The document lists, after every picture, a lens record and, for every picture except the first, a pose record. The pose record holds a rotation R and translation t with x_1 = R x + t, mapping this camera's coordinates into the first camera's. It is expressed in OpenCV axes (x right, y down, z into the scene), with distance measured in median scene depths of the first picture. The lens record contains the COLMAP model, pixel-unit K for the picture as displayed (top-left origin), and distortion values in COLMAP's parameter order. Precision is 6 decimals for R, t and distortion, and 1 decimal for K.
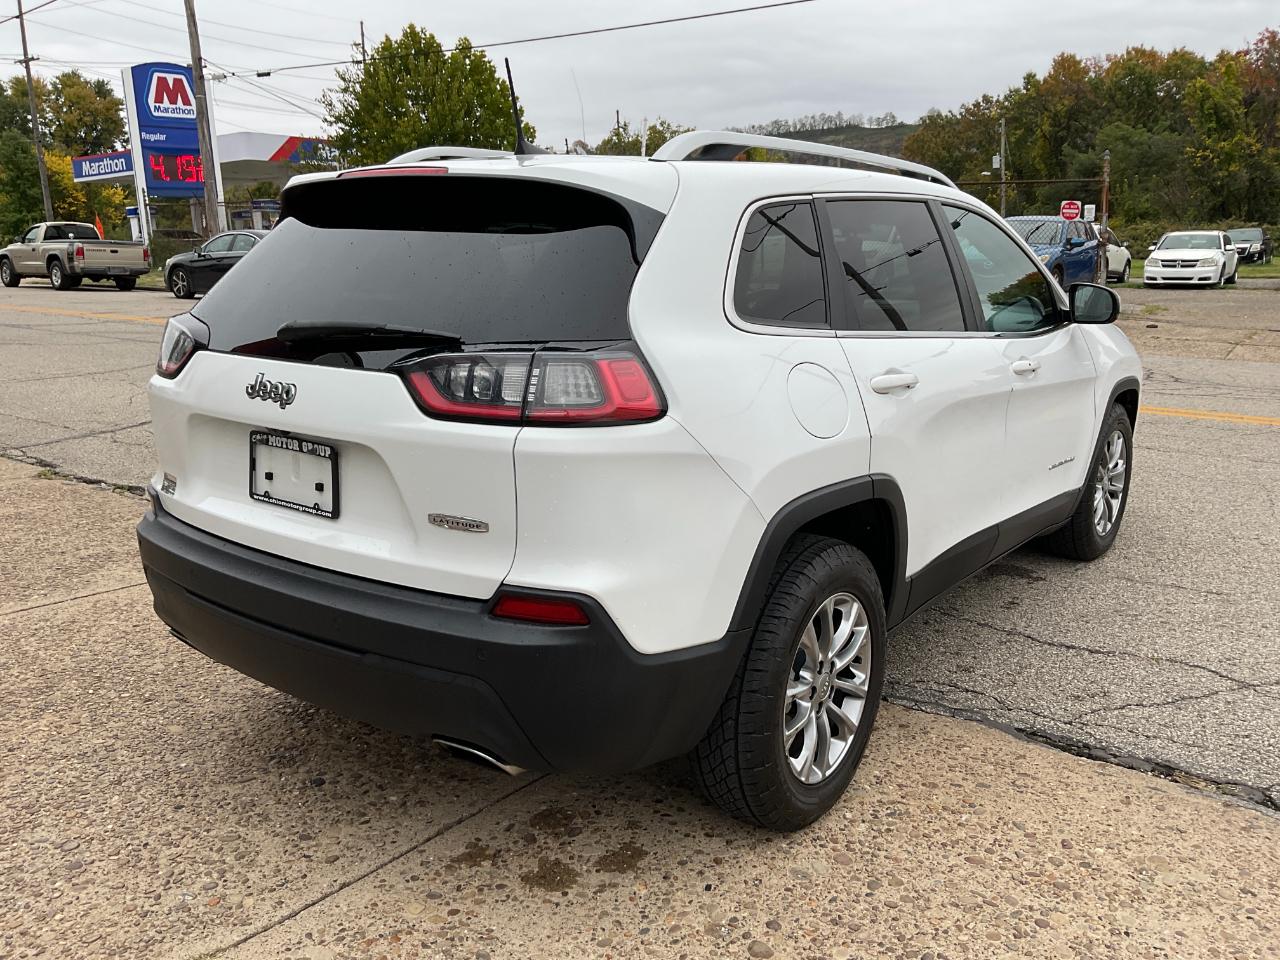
lens RADIAL K [[1057.0, 0, 640.5], [0, 1057.0, 476.1], [0, 0, 1]] dist [0.039627, -0.076111]
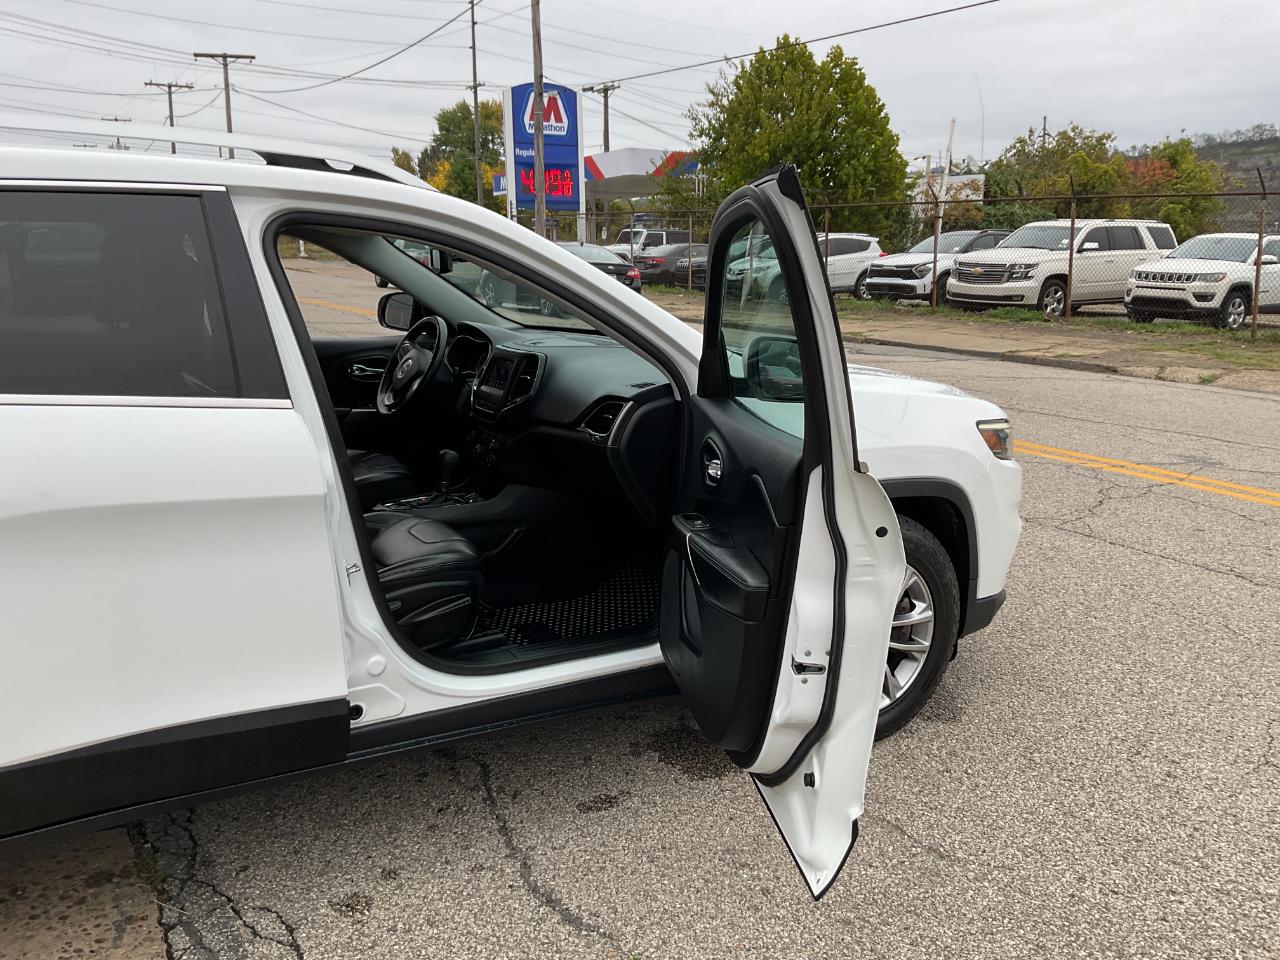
lens RADIAL K [[1057.0, 0, 641.1], [0, 1057.0, 487.9], [0, 0, 1]] dist [0.039627, -0.076111]
pose [[0.926852, 0.097687, -0.362495, 0.088399], [-0.098215, 0.995020, 0.017021, -0.013421], [0.362352, 0.019827, 0.931830, 0.057176]]
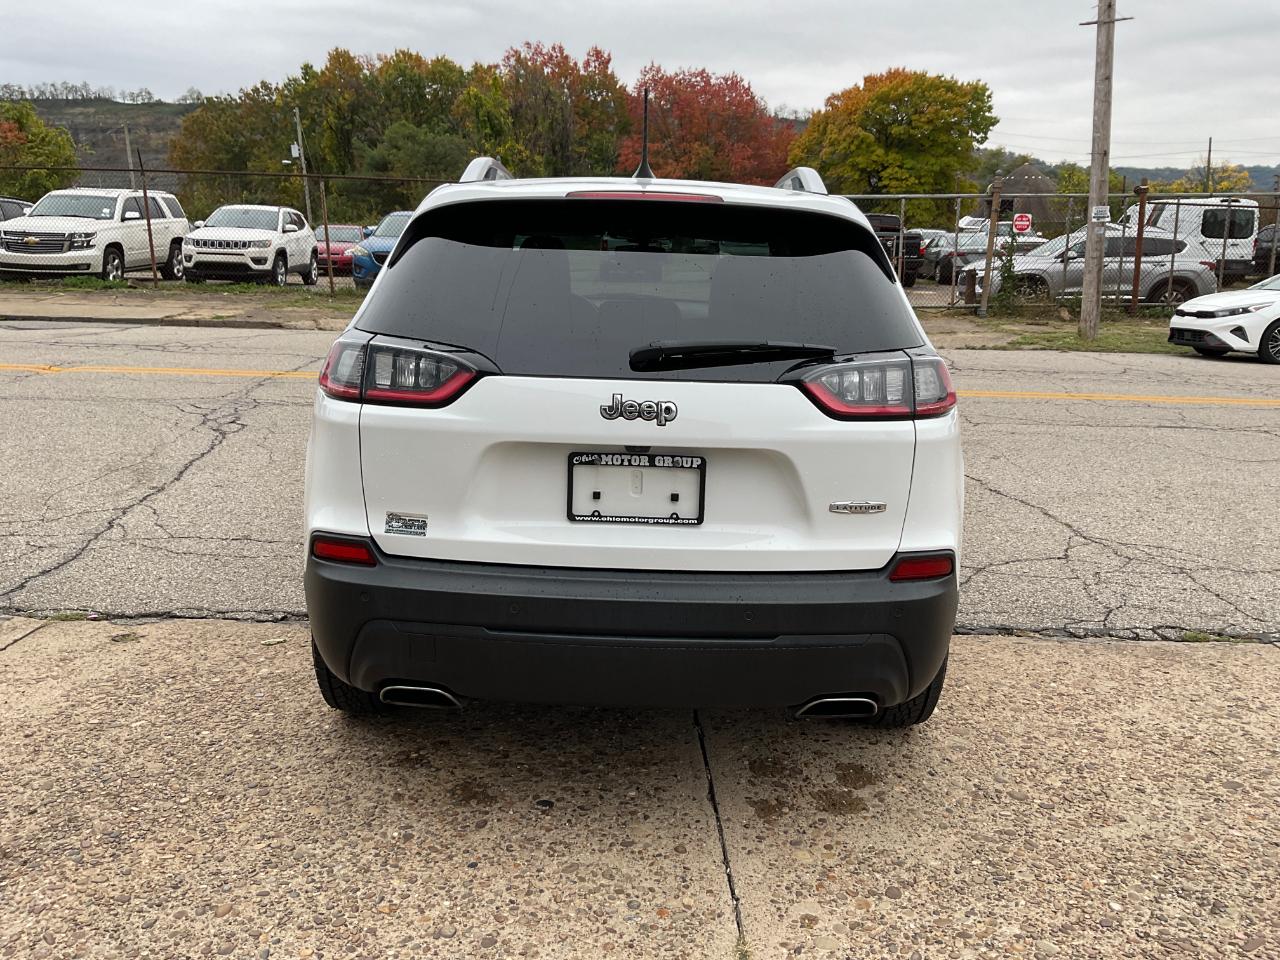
lens RADIAL K [[1057.0, 0, 637.5], [0, 1057.0, 474.6], [0, 0, 1]] dist [0.039627, -0.076111]
pose [[0.804377, -0.113141, 0.583247, -0.074409], [0.107461, 0.993214, 0.044464, -0.004989], [-0.584320, 0.026911, 0.811077, 0.013454]]
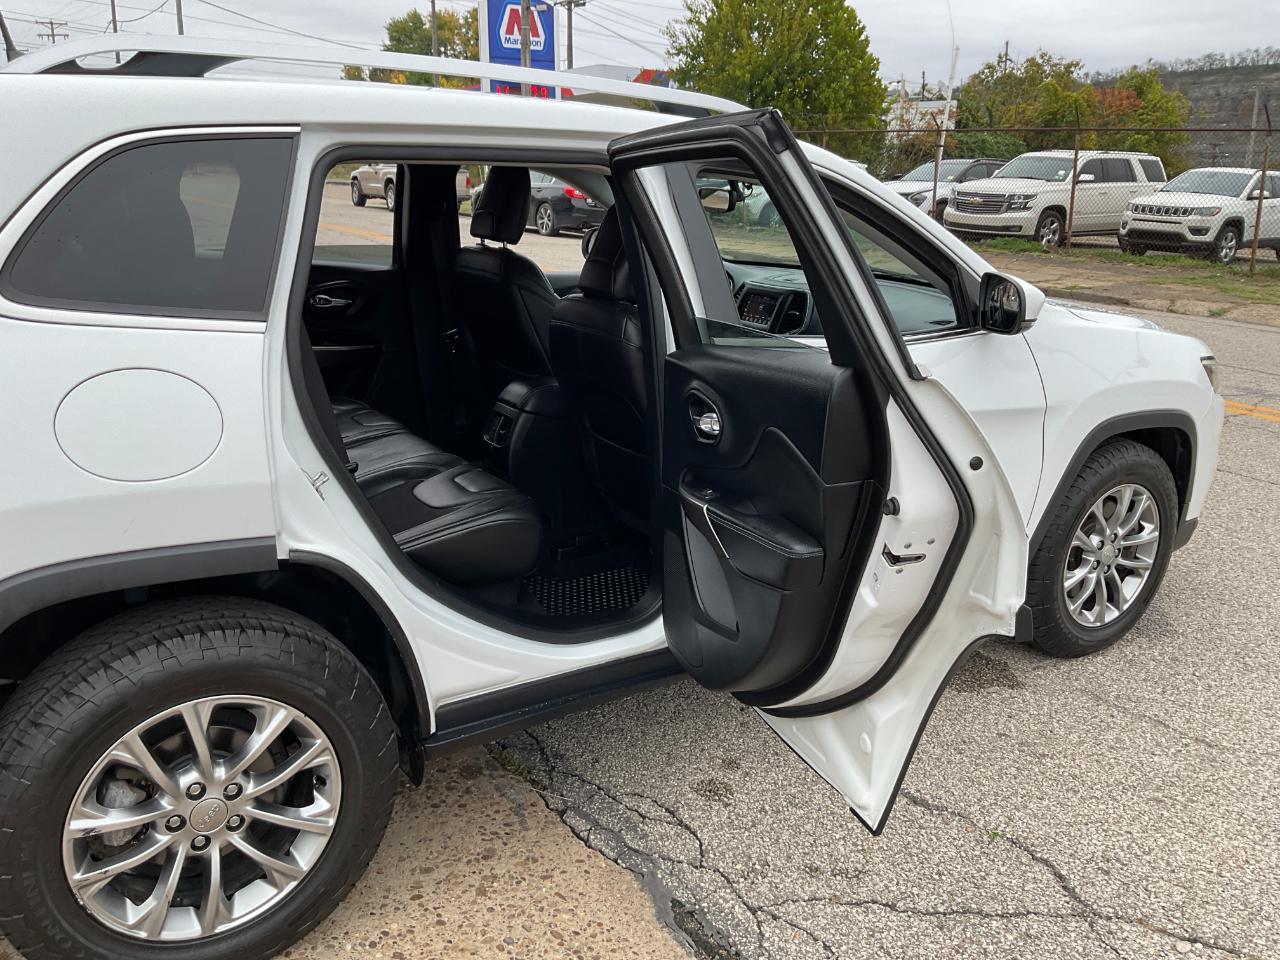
lens RADIAL K [[1057.0, 0, 640.9], [0, 1057.0, 484.6], [0, 0, 1]] dist [0.039627, -0.076111]
pose [[0.942755, 0.125346, -0.309033, 0.059024], [-0.105857, 0.991229, 0.079118, -0.010457], [0.316240, -0.041876, 0.947755, 0.037812]]
